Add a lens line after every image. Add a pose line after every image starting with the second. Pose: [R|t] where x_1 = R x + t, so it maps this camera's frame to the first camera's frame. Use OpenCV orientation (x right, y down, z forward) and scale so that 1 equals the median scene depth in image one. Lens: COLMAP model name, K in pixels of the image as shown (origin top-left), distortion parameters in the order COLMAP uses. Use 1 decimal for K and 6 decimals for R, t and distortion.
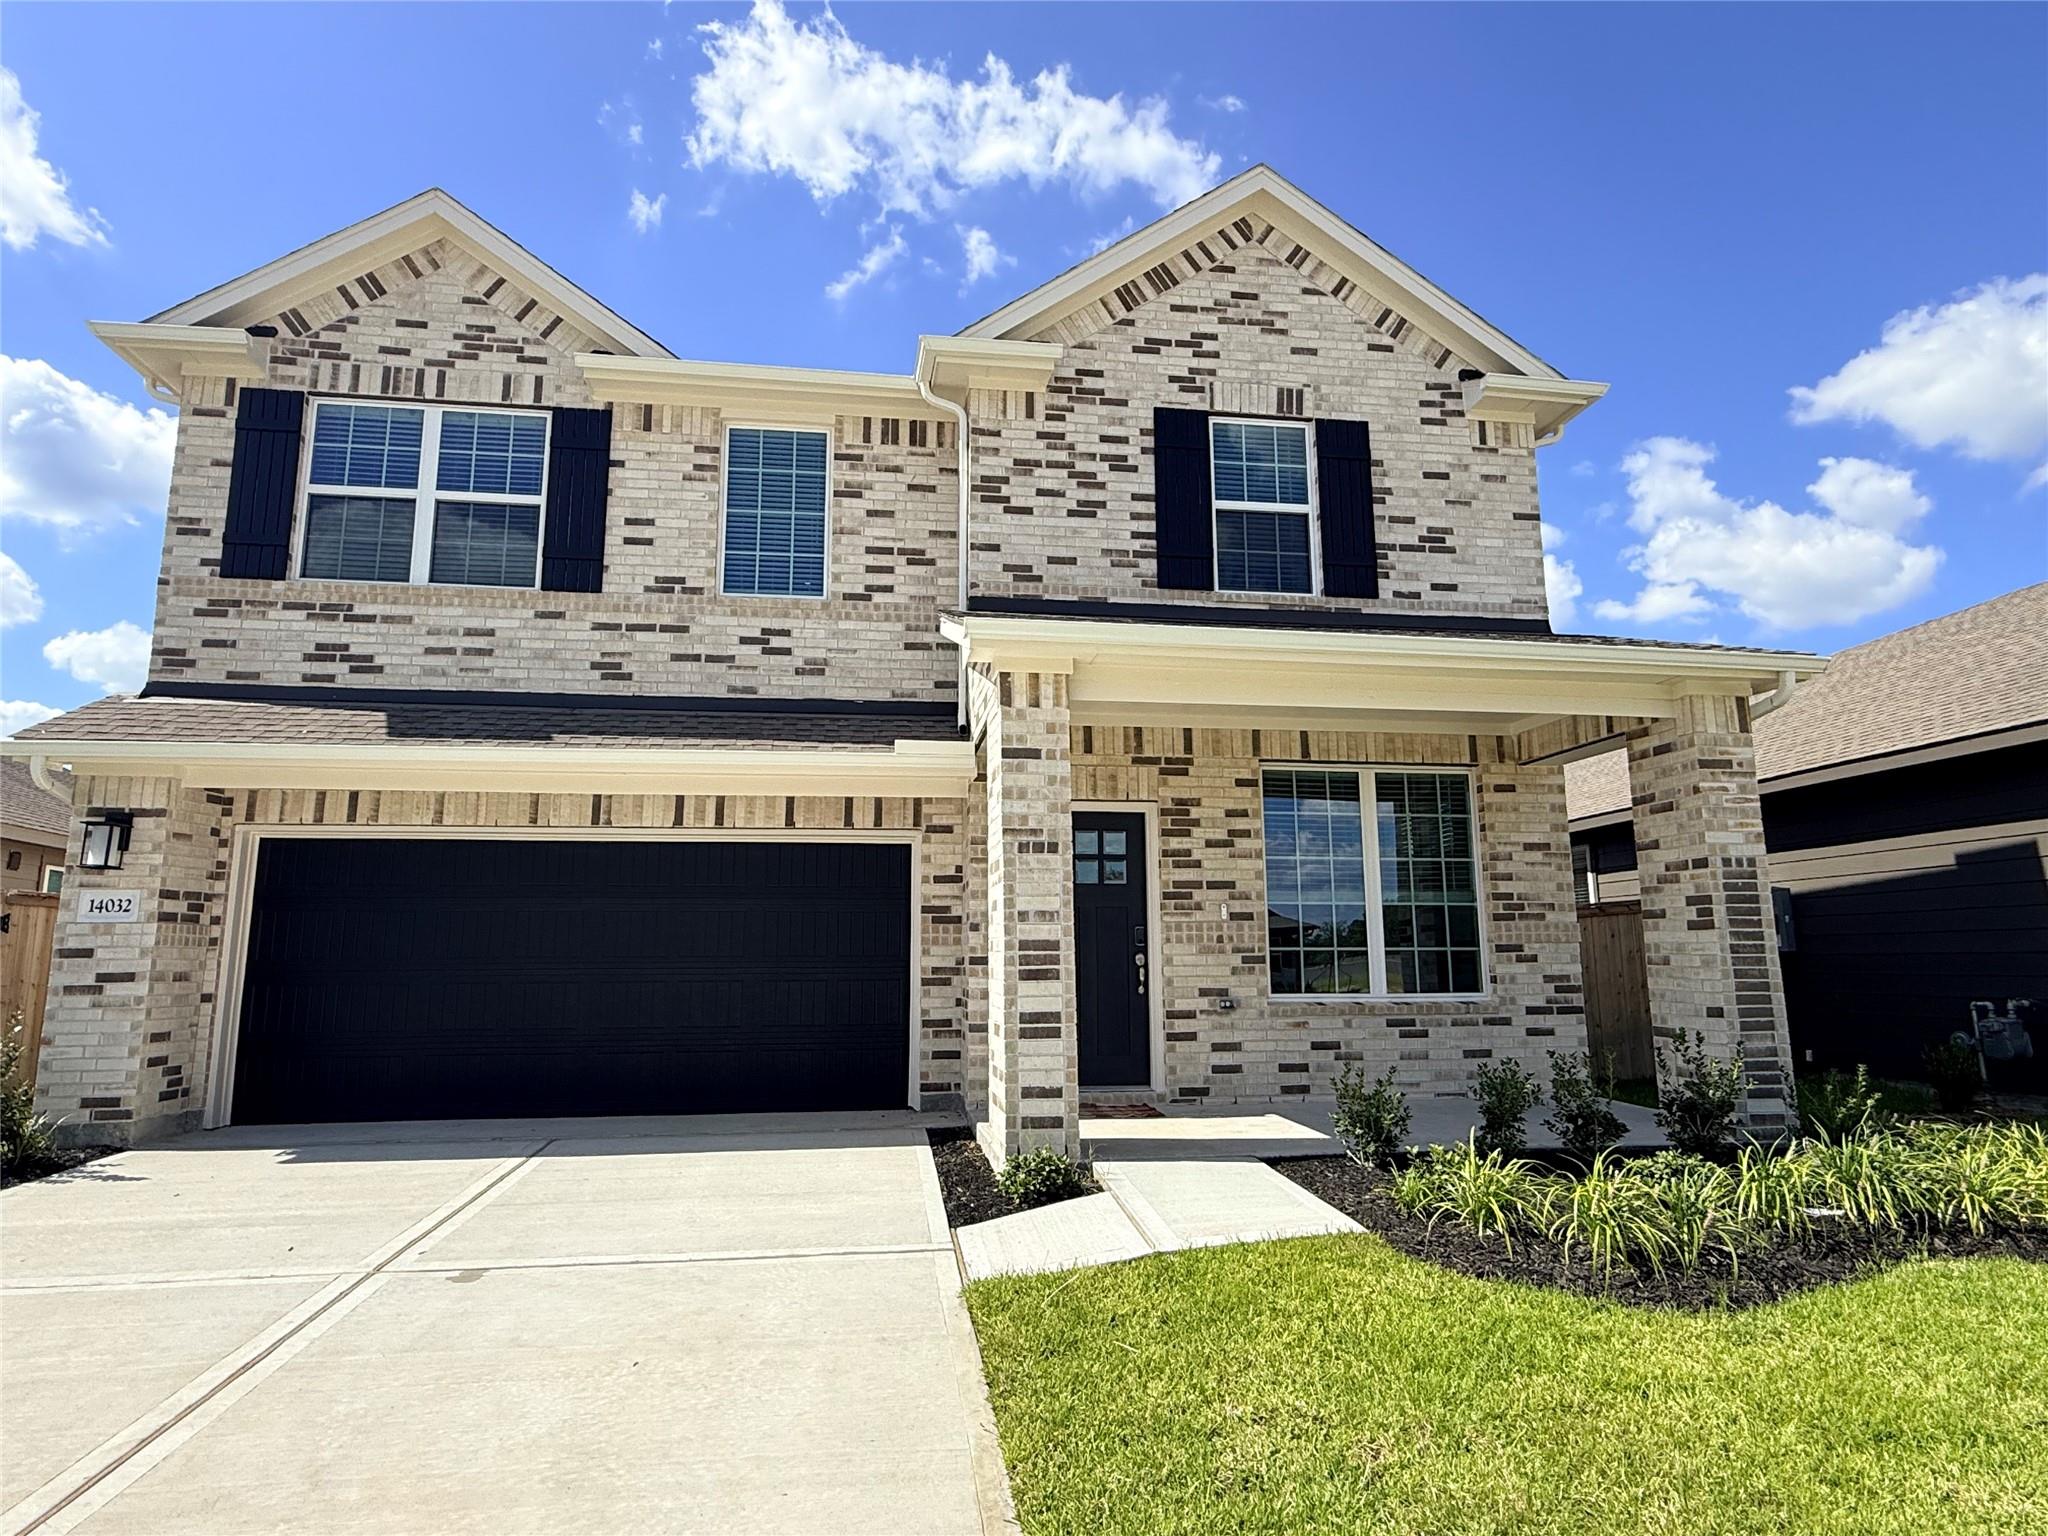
lens RADIAL K [[1167.2, 0, 1023.3], [0, 1167.2, 764.7], [0, 0, 1]] dist [-0.002140, 0.000331]
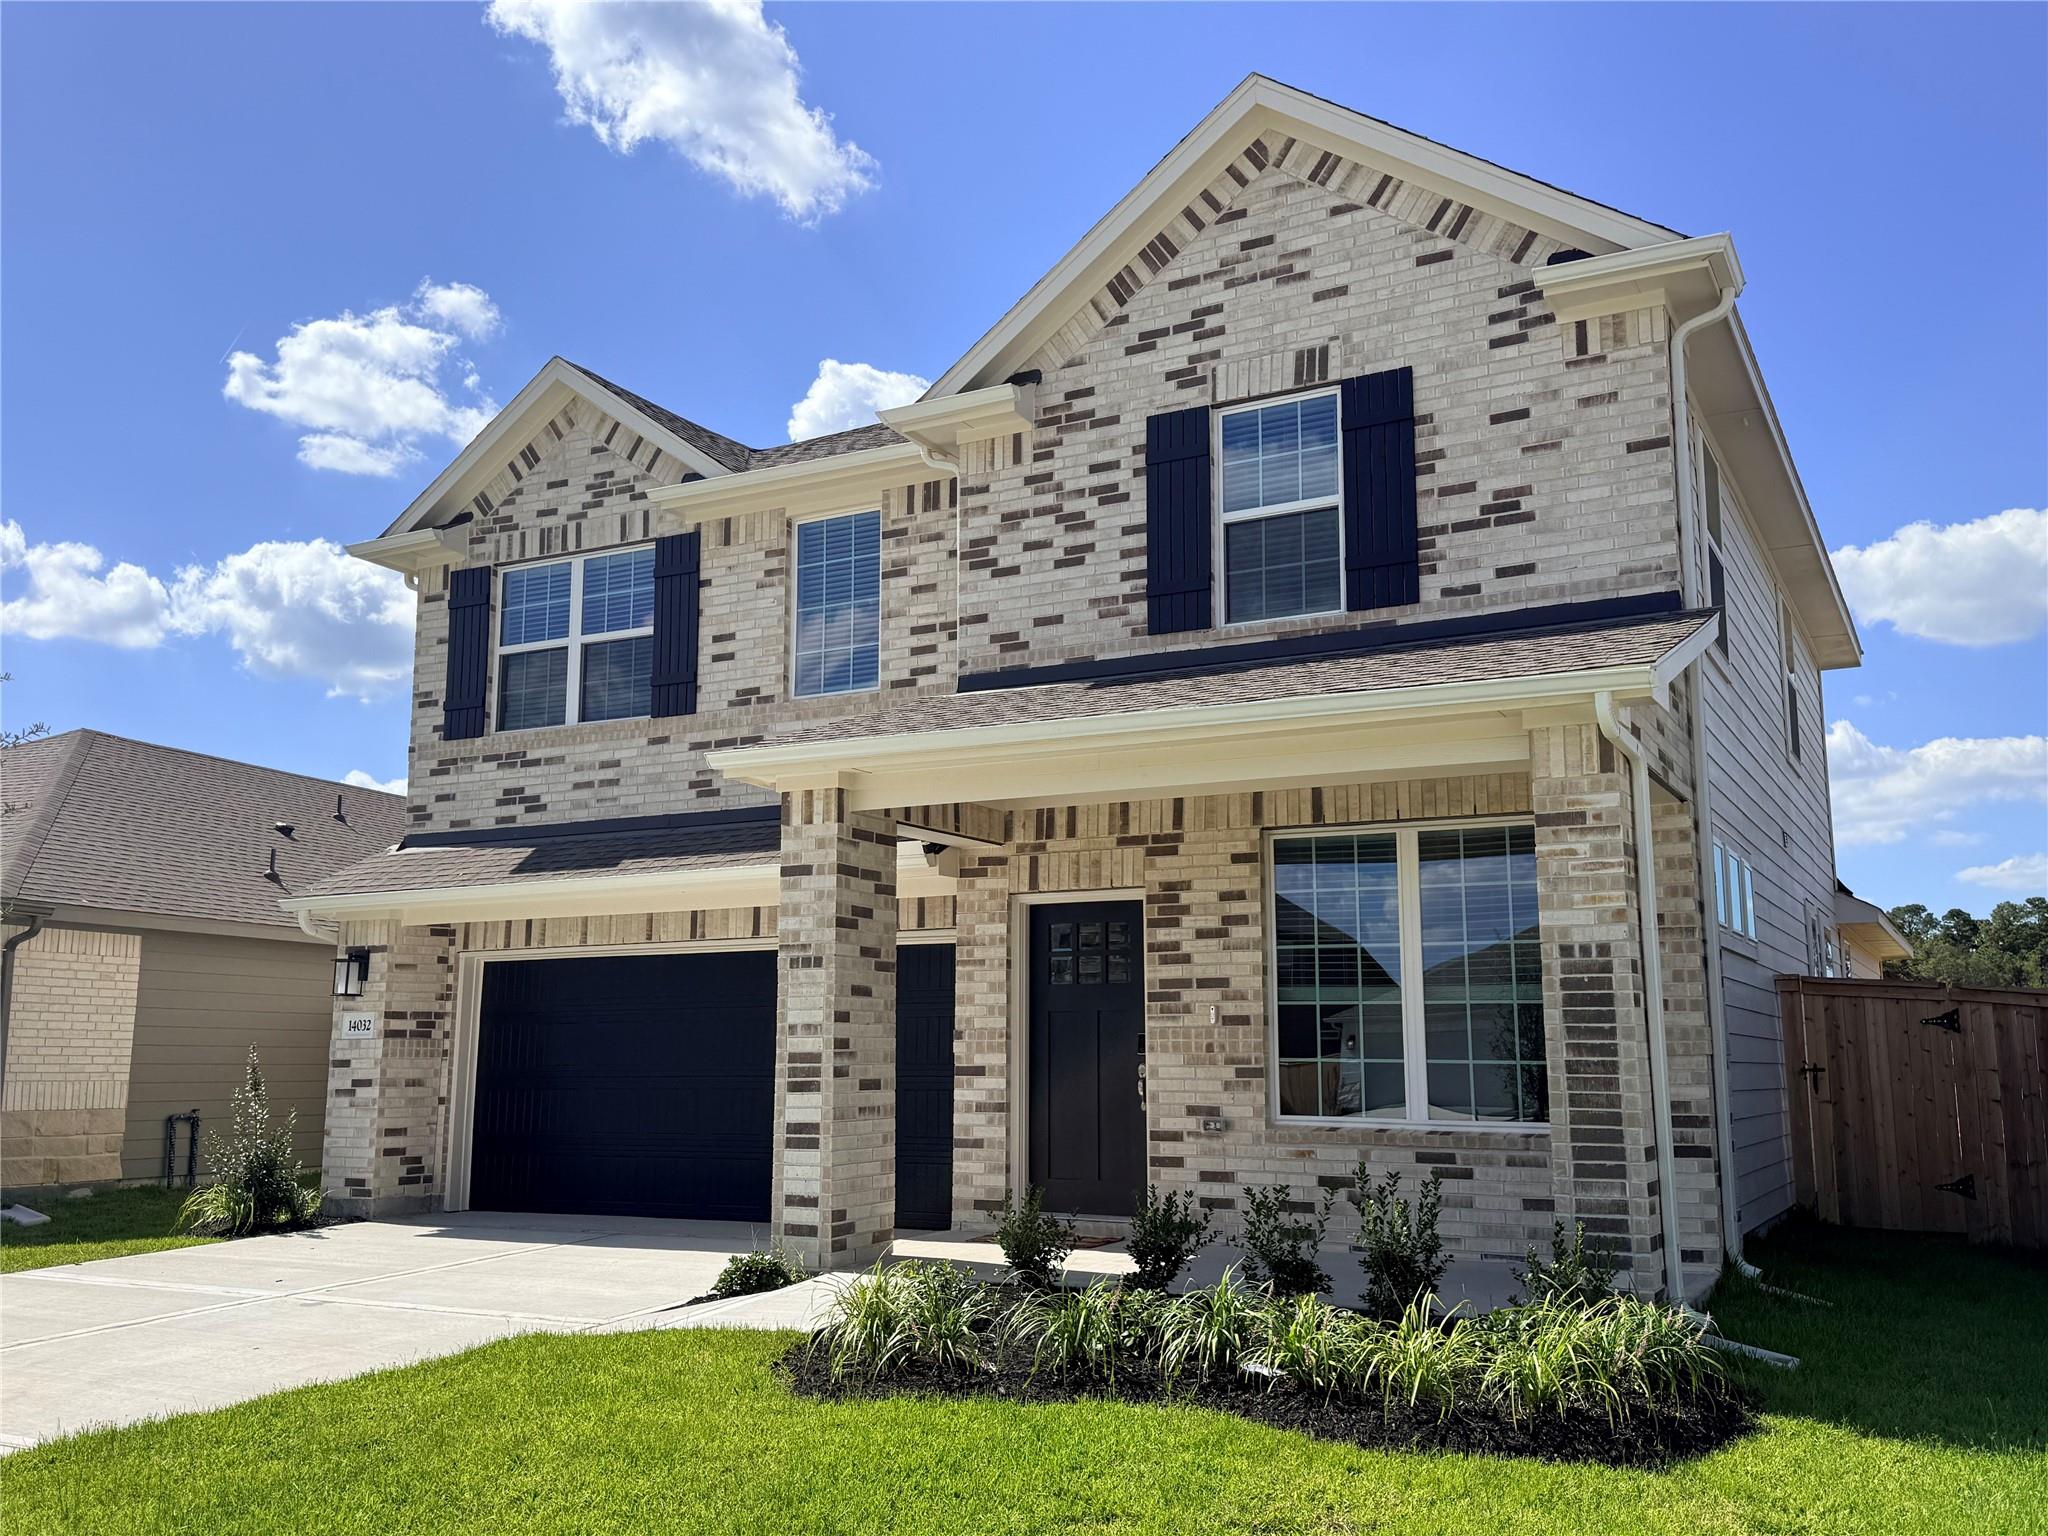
lens RADIAL K [[1770.5, 0, 1024.4], [0, 1770.5, 780.9], [0, 0, 1]] dist [0.182457, -0.405397]
pose [[0.801202, -0.088431, -0.591824, 0.808973], [0.094414, 0.995314, -0.020906, -0.026992], [0.590899, -0.039127, 0.805796, -0.104412]]
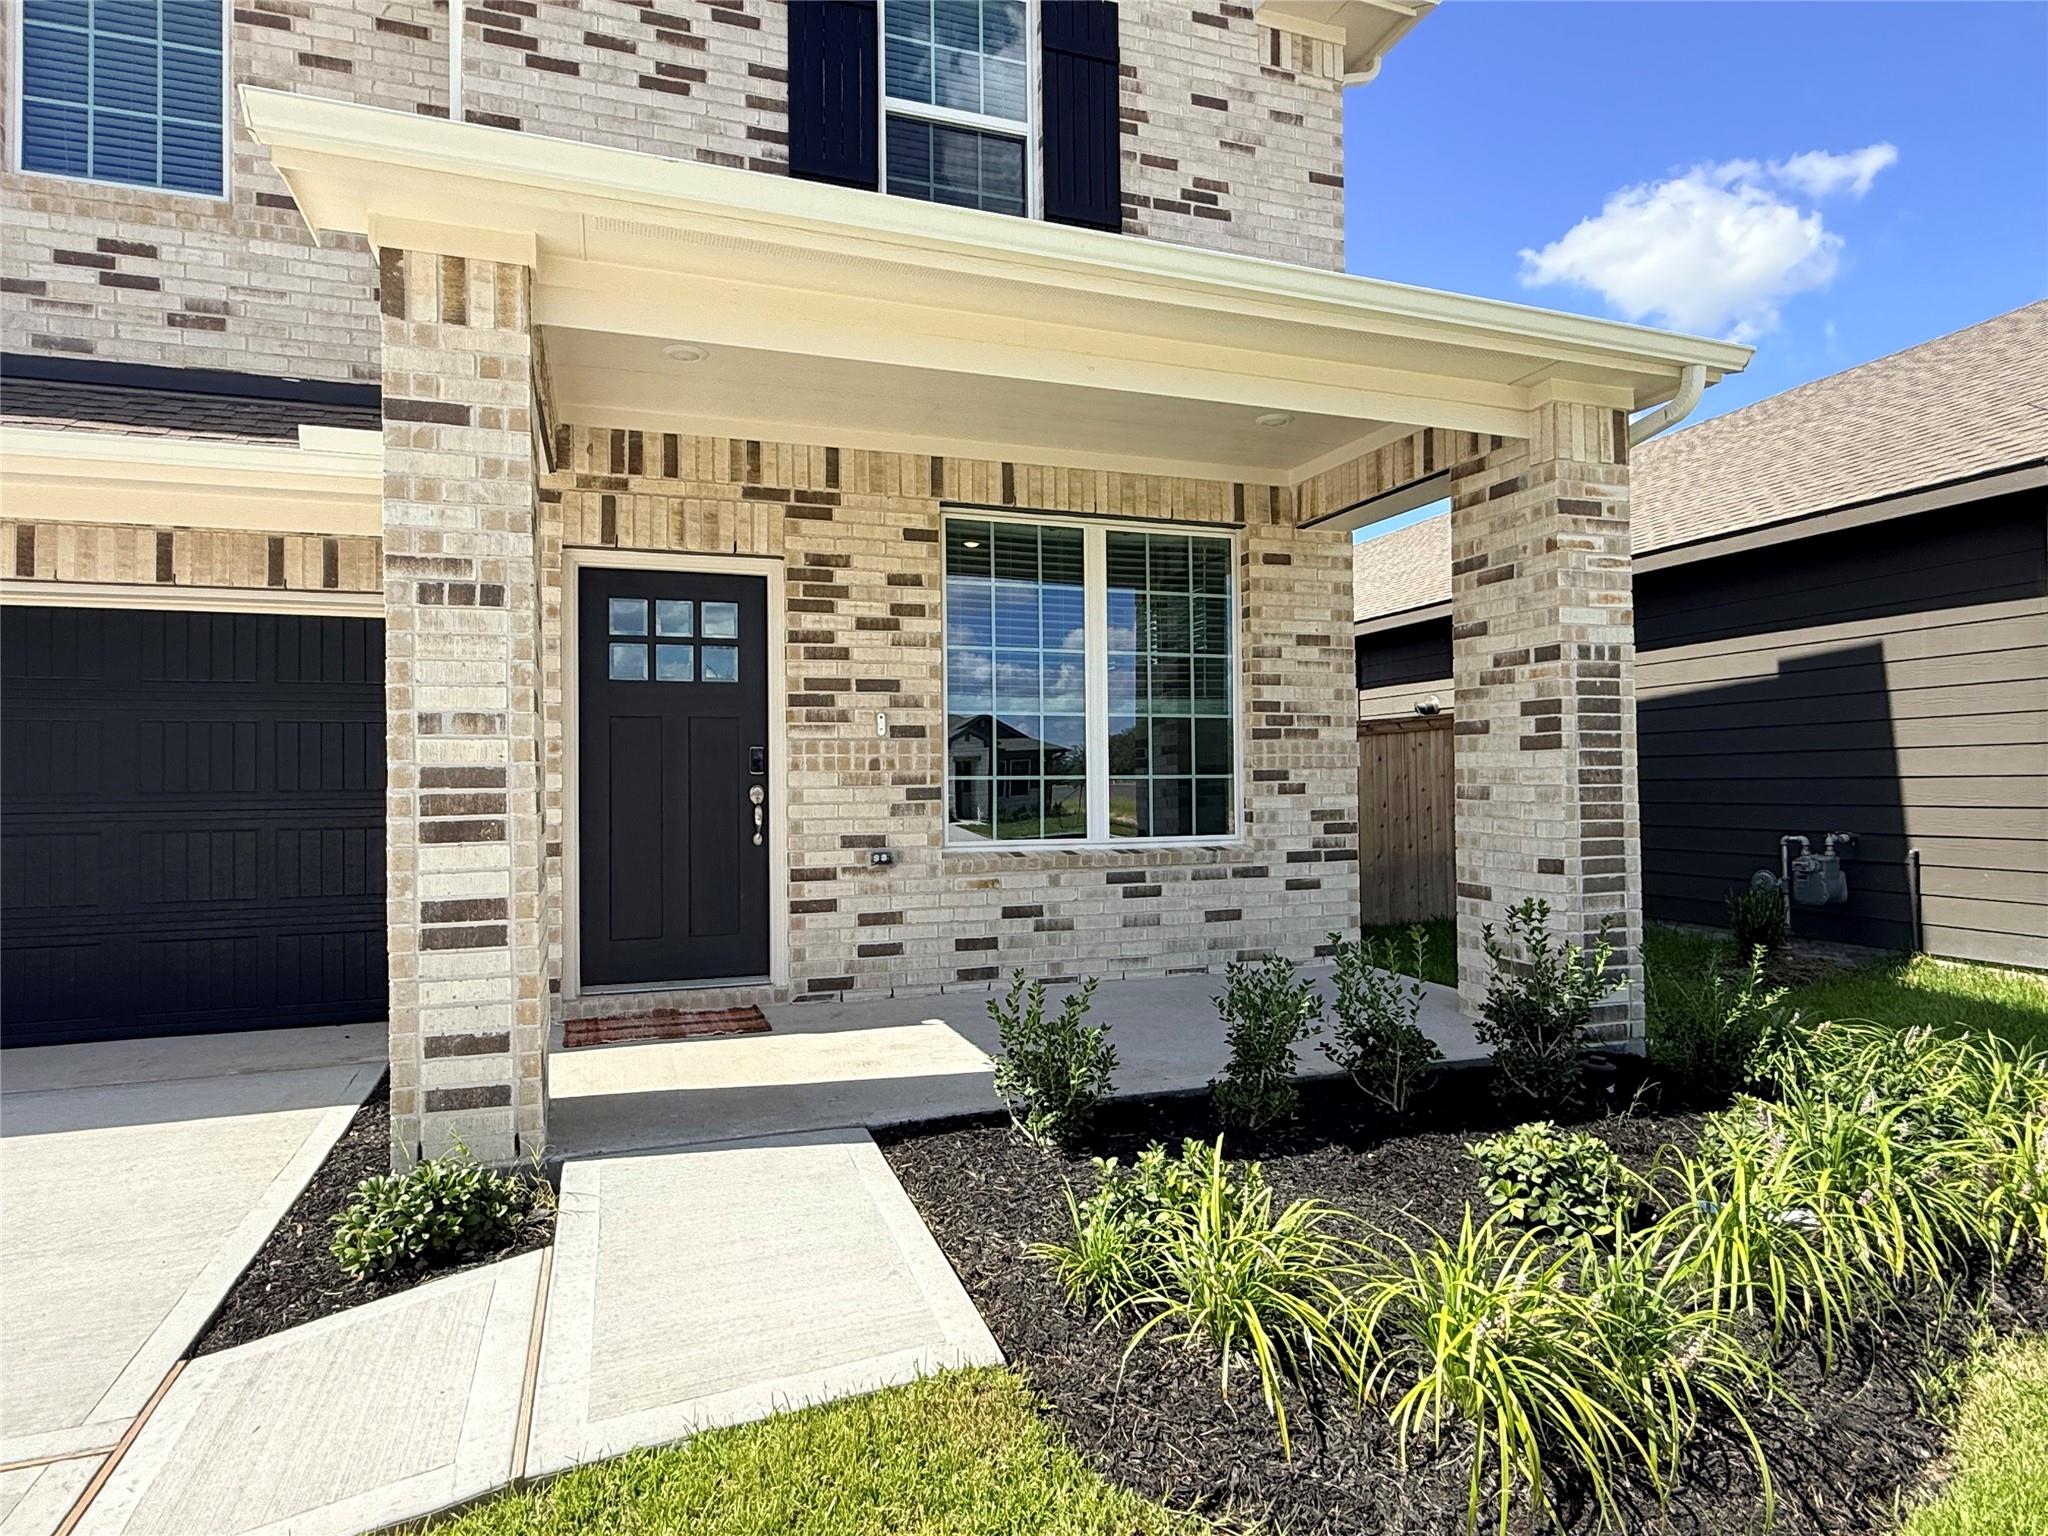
lens RADIAL K [[1167.3, 0, 1029.6], [0, 1167.3, 767.6], [0, 0, 1]] dist [-0.001174, -0.000066]
pose [[0.979201, -0.003103, 0.202871, 0.114618], [-0.027585, 0.988563, 0.148263, 0.046167], [-0.201011, -0.150775, 0.967916, 0.310745]]
